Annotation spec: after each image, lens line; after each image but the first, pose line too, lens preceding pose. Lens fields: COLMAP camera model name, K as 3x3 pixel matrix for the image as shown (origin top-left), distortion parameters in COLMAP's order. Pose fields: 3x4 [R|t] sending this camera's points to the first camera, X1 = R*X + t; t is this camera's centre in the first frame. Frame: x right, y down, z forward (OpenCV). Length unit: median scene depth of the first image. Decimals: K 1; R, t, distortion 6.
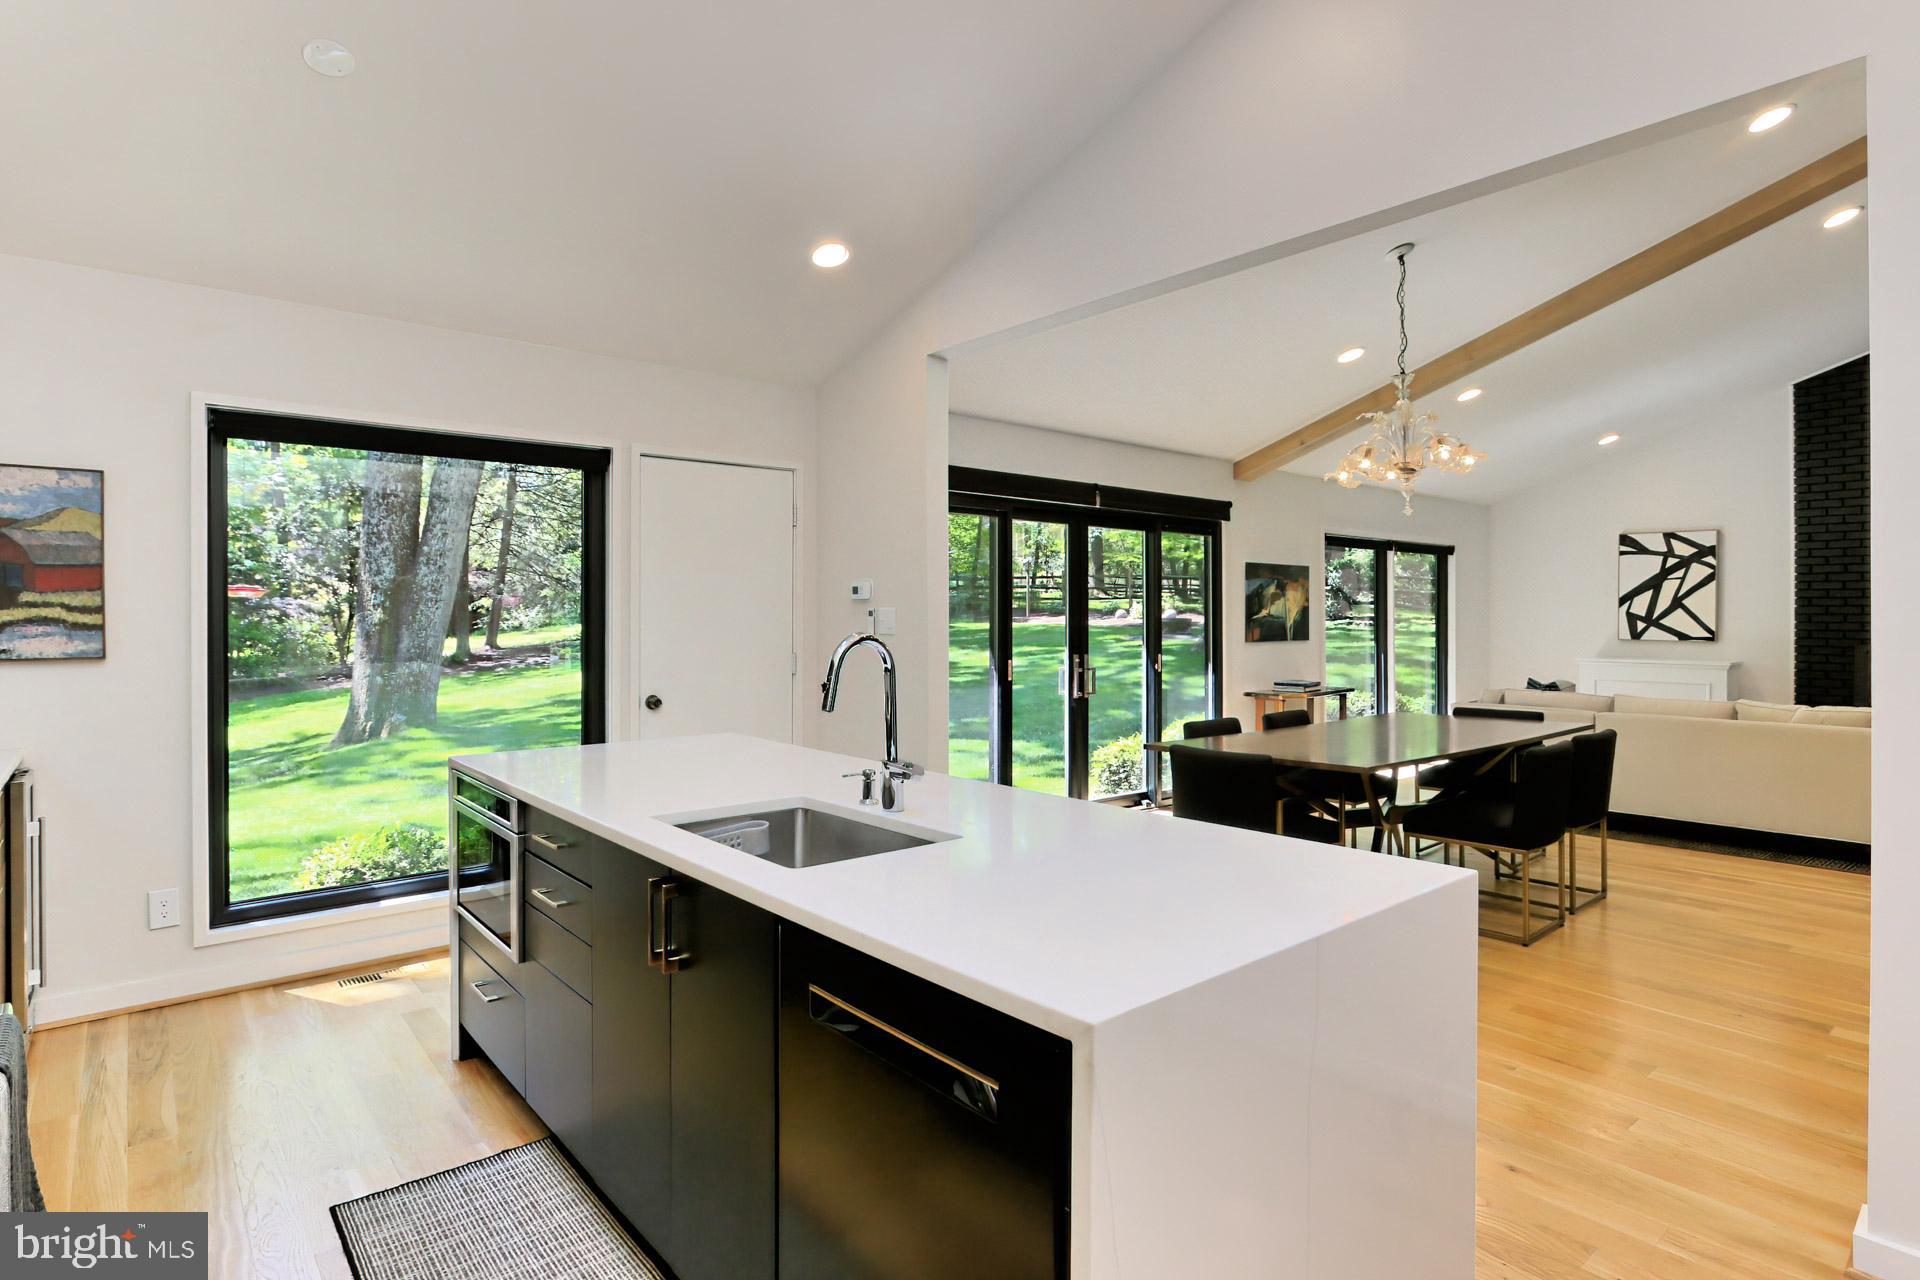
lens RADIAL K [[994.6, 0, 954.9], [0, 994.6, 619.7], [0, 0, 1]] dist [0.003282, -0.000226]
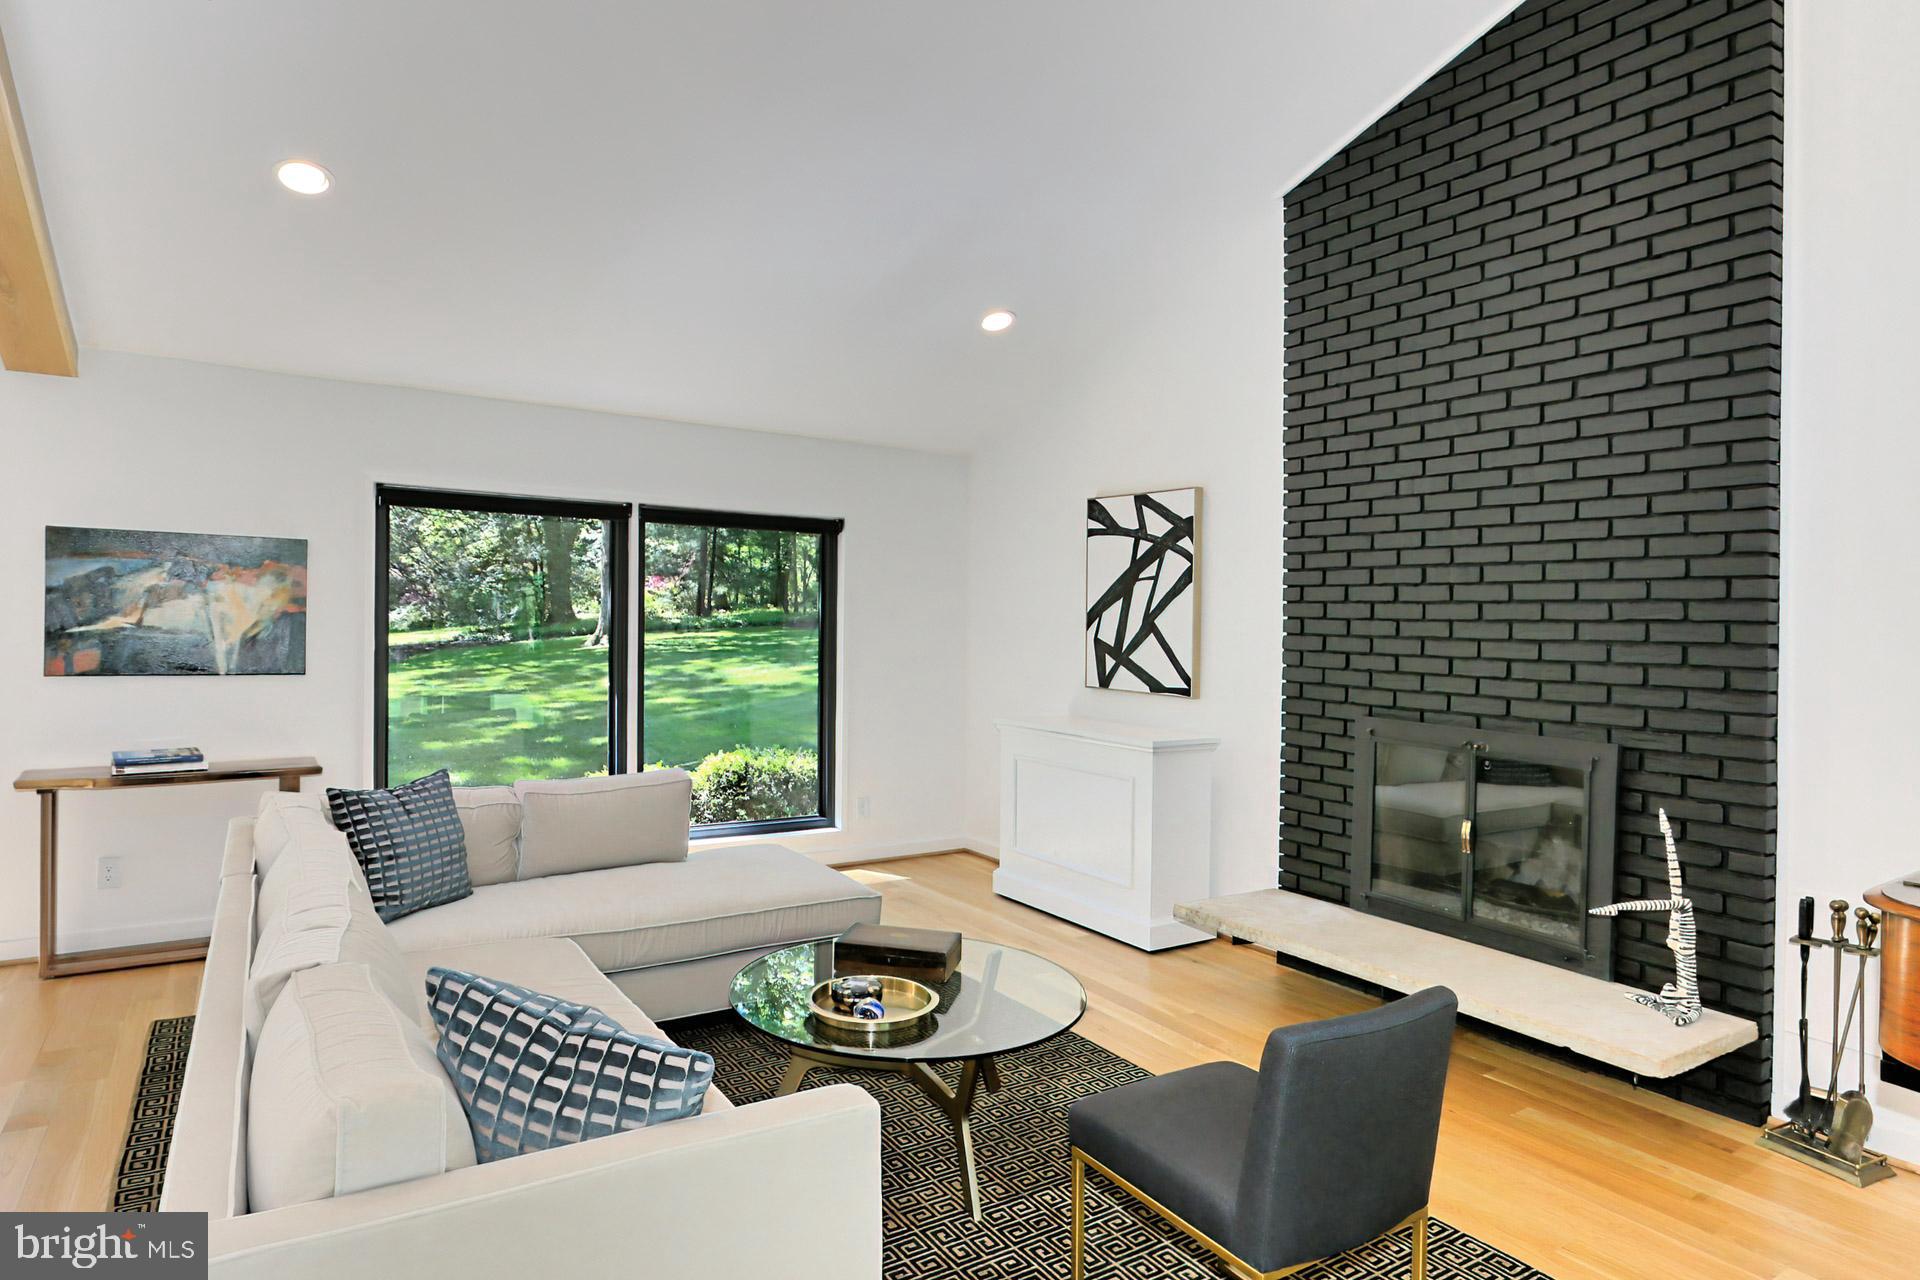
lens RADIAL K [[1057.0, 0, 930.7], [0, 1057.0, 625.3], [0, 0, 1]] dist [-0.006579, -0.000400]
pose [[0.991243, 0.022764, -0.130074, 0.758123], [-0.023140, 0.999731, -0.001373, -0.013621], [0.130008, 0.004371, 0.991503, 0.457509]]
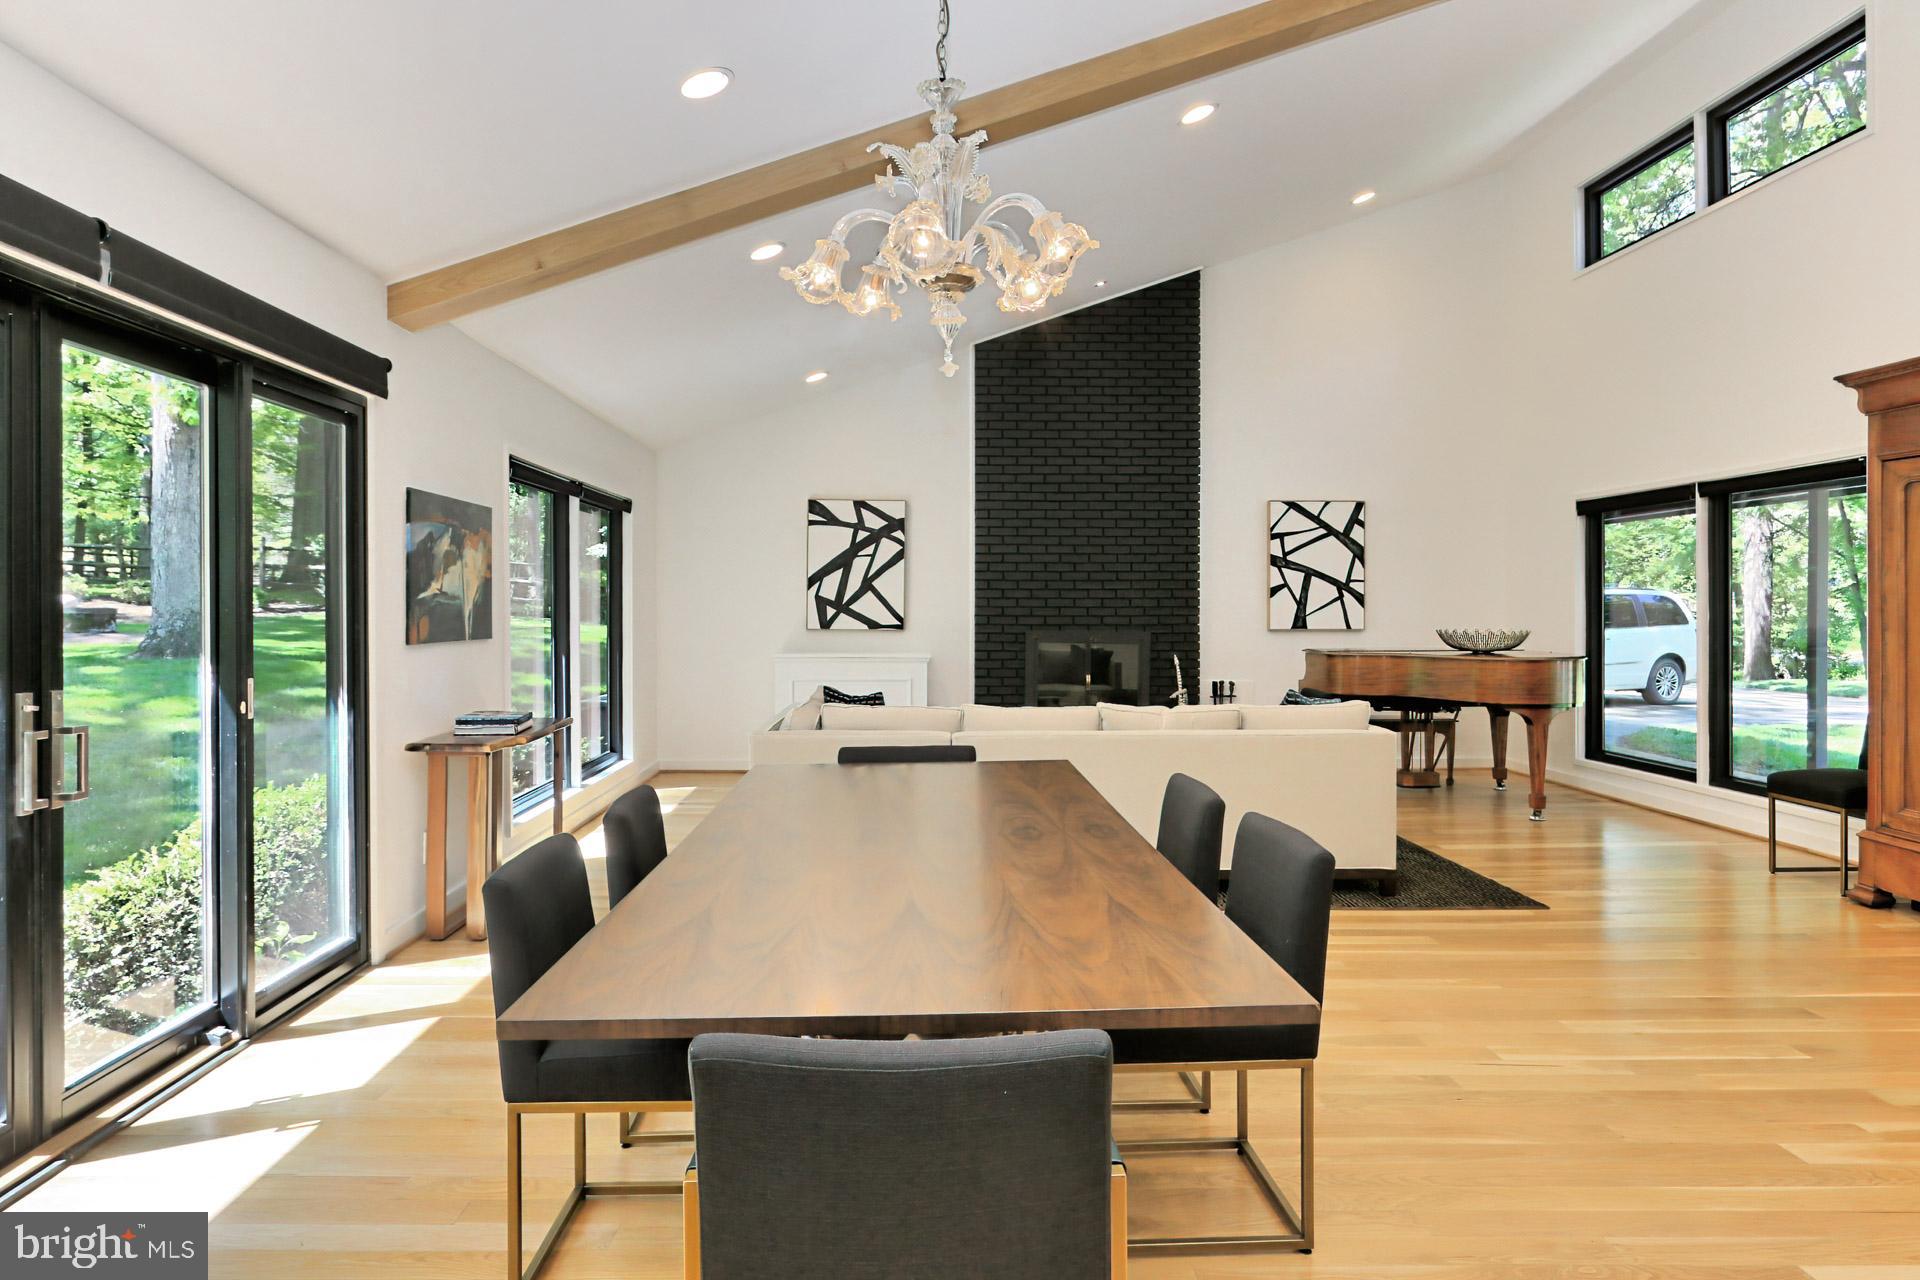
lens RADIAL K [[1144.9, 0, 929.5], [0, 1144.9, 617.5], [0, 0, 1]] dist [-0.015384, 0.016576]
pose [[0.632212, -0.007398, 0.774760, 0.008137], [0.002976, 0.999970, 0.007120, 0.004643], [-0.774790, -0.002195, 0.632215, 0.385125]]
